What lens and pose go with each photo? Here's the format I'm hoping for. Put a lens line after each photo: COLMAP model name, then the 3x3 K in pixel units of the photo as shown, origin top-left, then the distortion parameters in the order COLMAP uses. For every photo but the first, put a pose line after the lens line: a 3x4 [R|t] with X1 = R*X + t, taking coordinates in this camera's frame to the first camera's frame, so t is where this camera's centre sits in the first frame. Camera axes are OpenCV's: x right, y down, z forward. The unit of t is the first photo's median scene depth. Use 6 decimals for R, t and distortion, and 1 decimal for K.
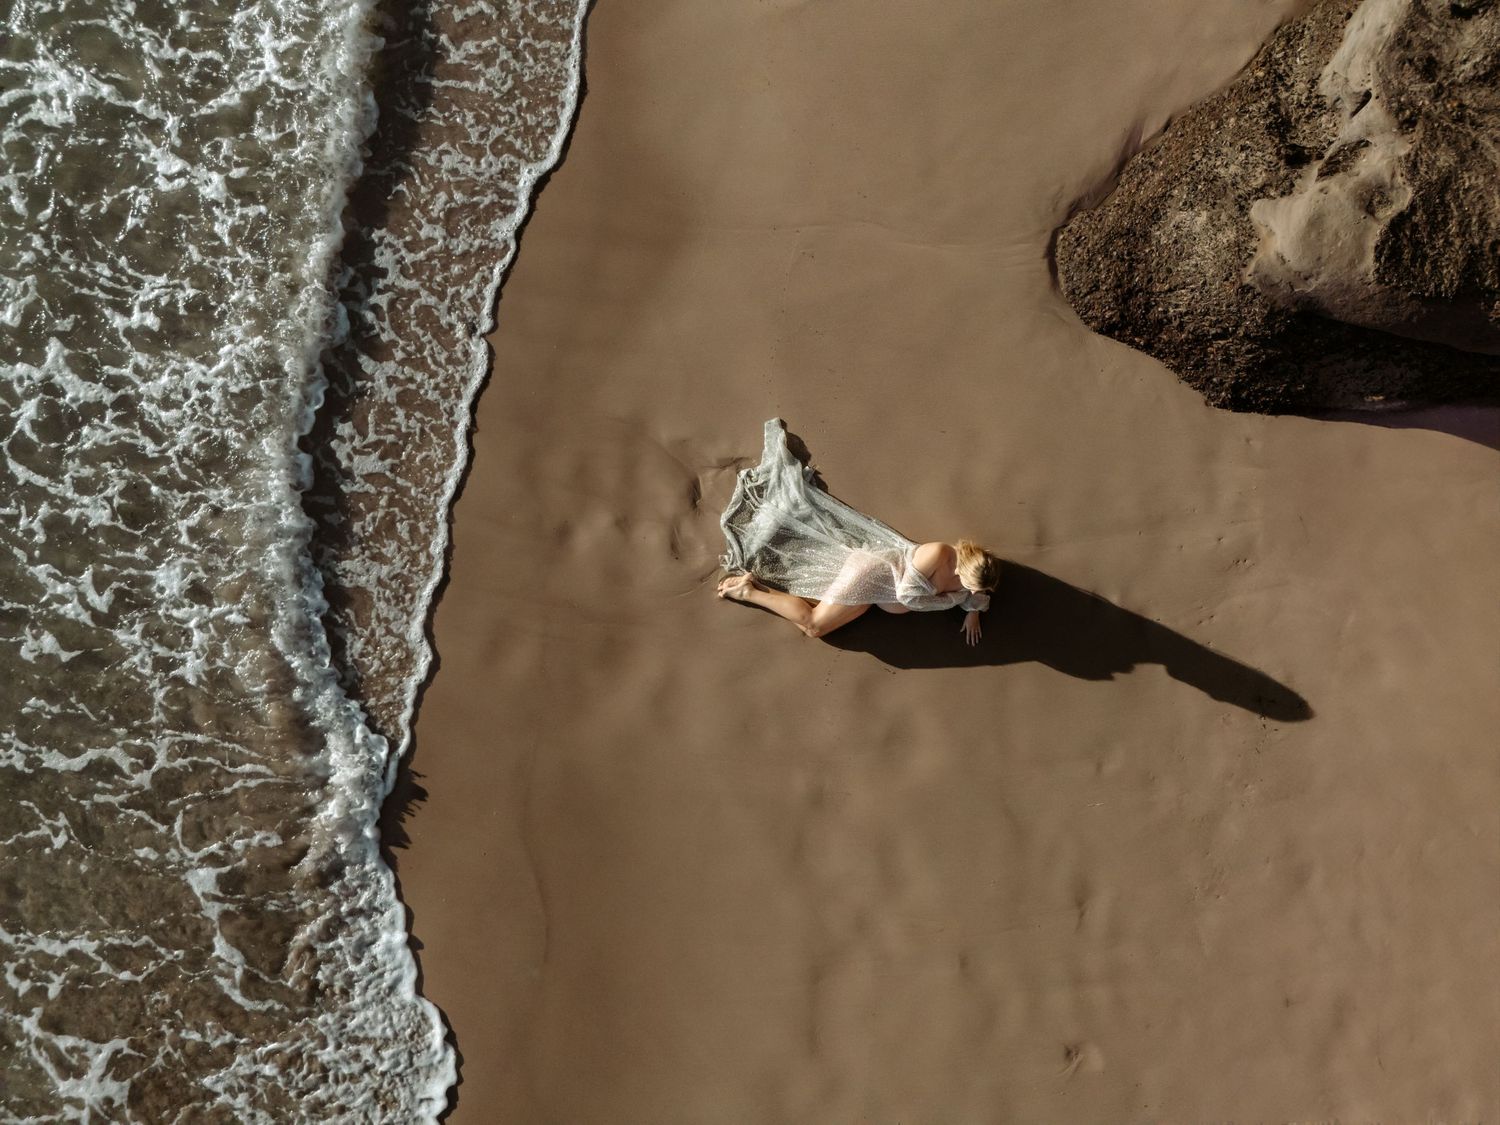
lens RADIAL K [[1051.4, 0, 754.3], [0, 1051.4, 564.0], [0, 0, 1]] dist [-0.073321, -0.004566]
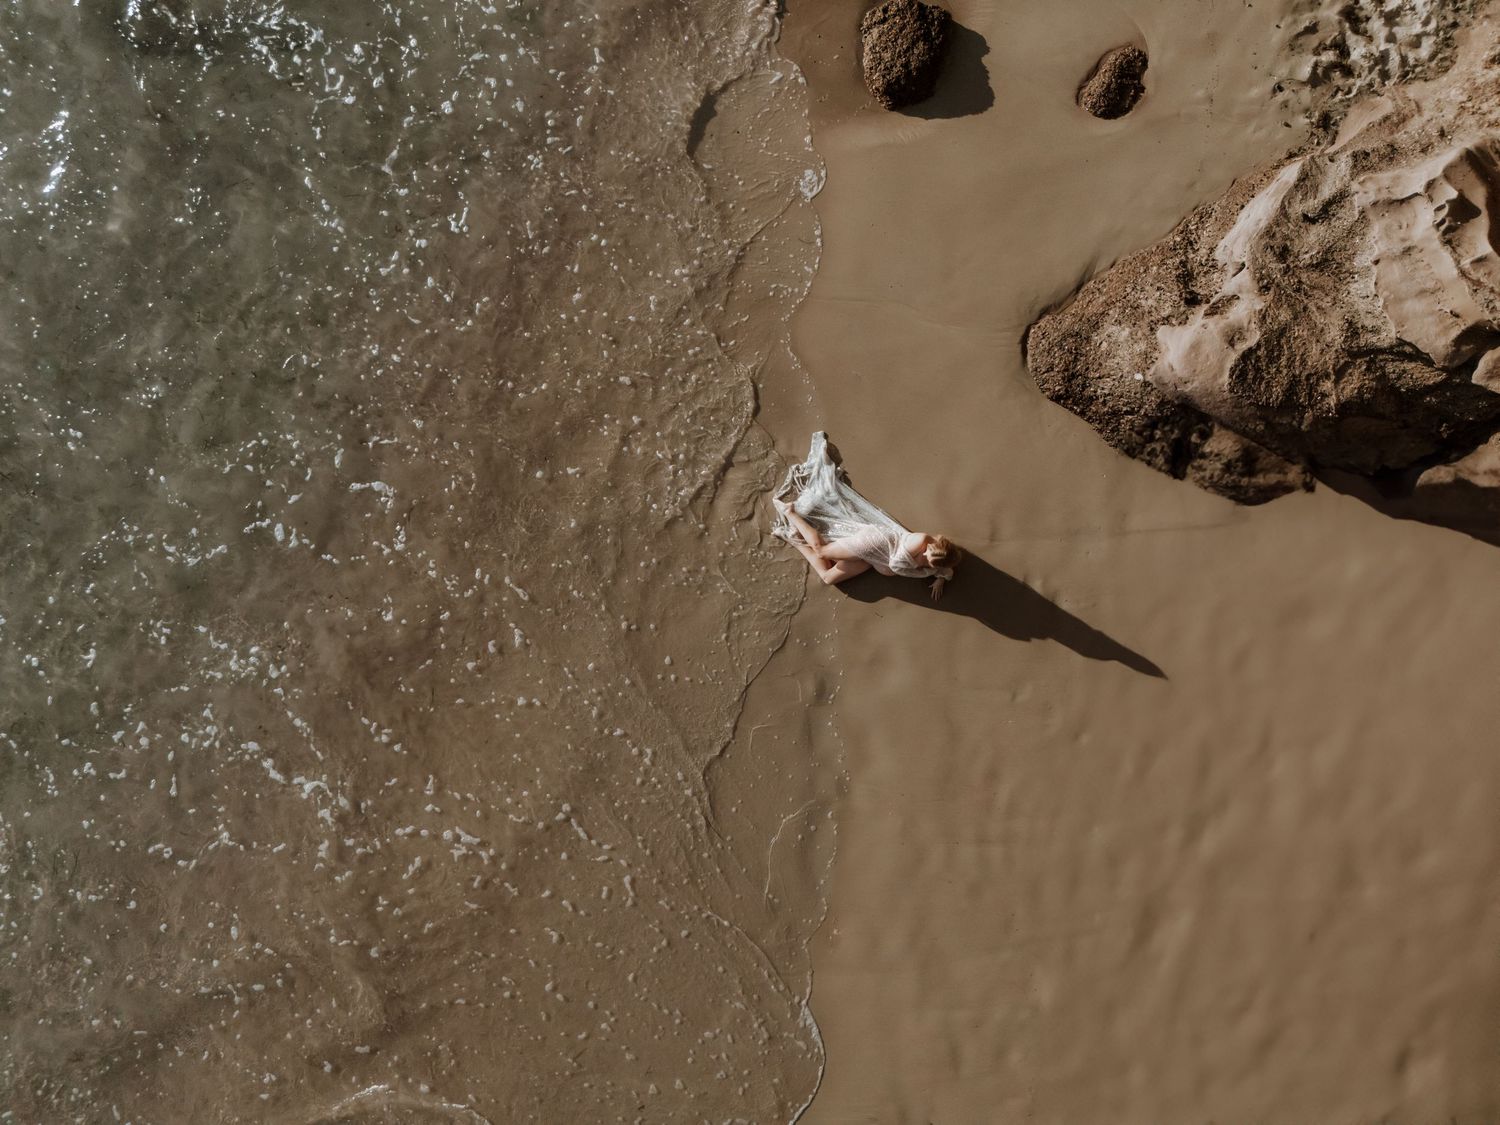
lens RADIAL K [[1051.4, 0, 742.3], [0, 1051.4, 562.6], [0, 0, 1]] dist [-0.073321, -0.004566]
pose [[0.992717, 0.119693, -0.013689, -0.050915], [-0.119566, 0.992778, 0.009808, 0.042903], [0.014764, -0.008099, 0.999858, -0.492789]]
